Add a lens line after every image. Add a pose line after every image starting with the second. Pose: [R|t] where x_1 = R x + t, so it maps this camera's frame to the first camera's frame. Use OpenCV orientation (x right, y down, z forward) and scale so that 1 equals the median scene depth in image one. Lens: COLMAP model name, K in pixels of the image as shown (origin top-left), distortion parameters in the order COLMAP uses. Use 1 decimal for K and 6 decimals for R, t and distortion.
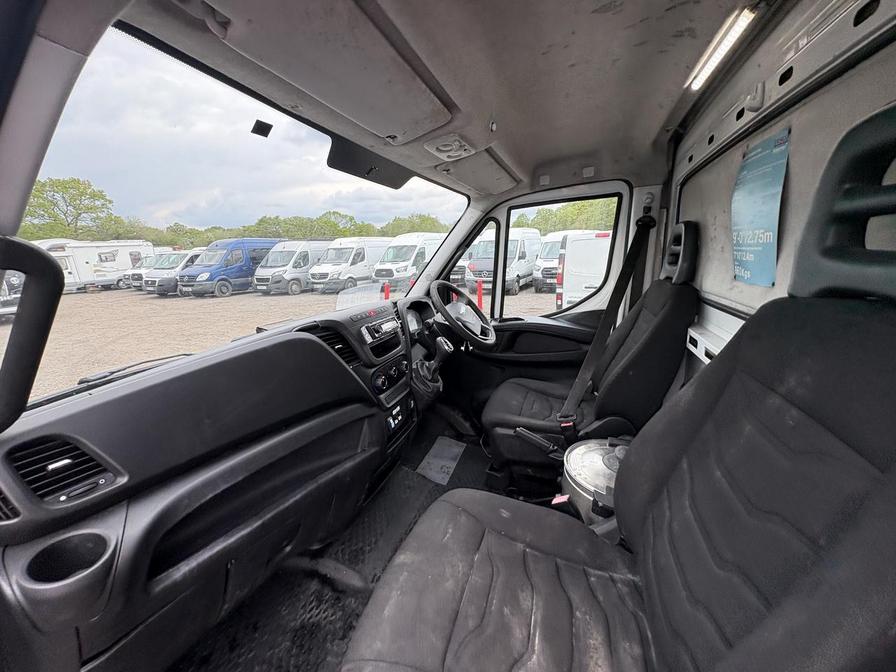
lens RADIAL K [[355.3, 0, 446.7], [0, 355.3, 337.6], [0, 0, 1]] dist [-0.000029, -0.000203]
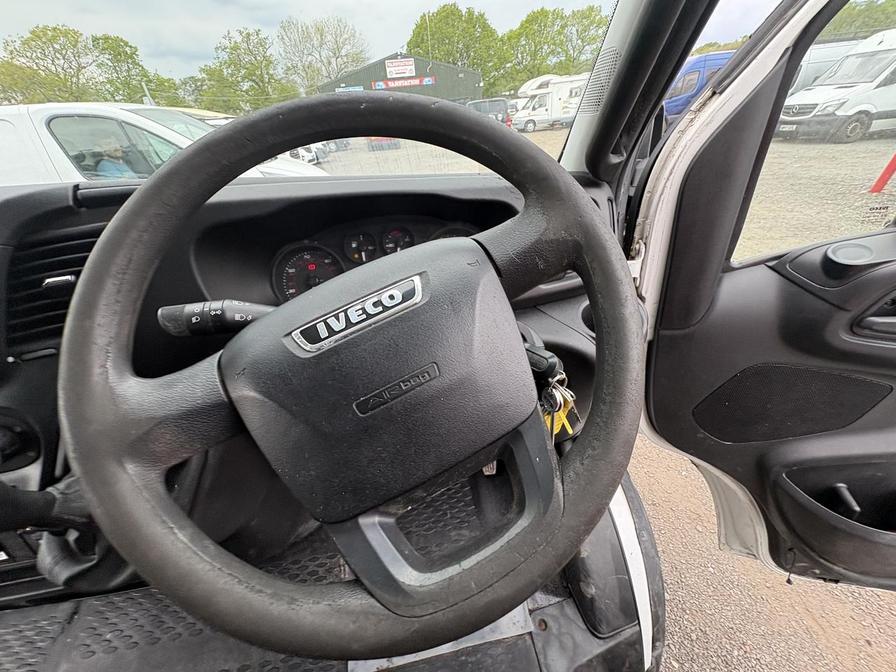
lens RADIAL K [[355.3, 0, 447.5], [0, 355.3, 337.5], [0, 0, 1]] dist [-0.000029, -0.000203]
pose [[0.466250, 0.467225, -0.751207, 0.021156], [-0.144813, 0.878009, 0.456211, -0.013037], [0.872720, -0.103924, 0.477032, 0.097483]]
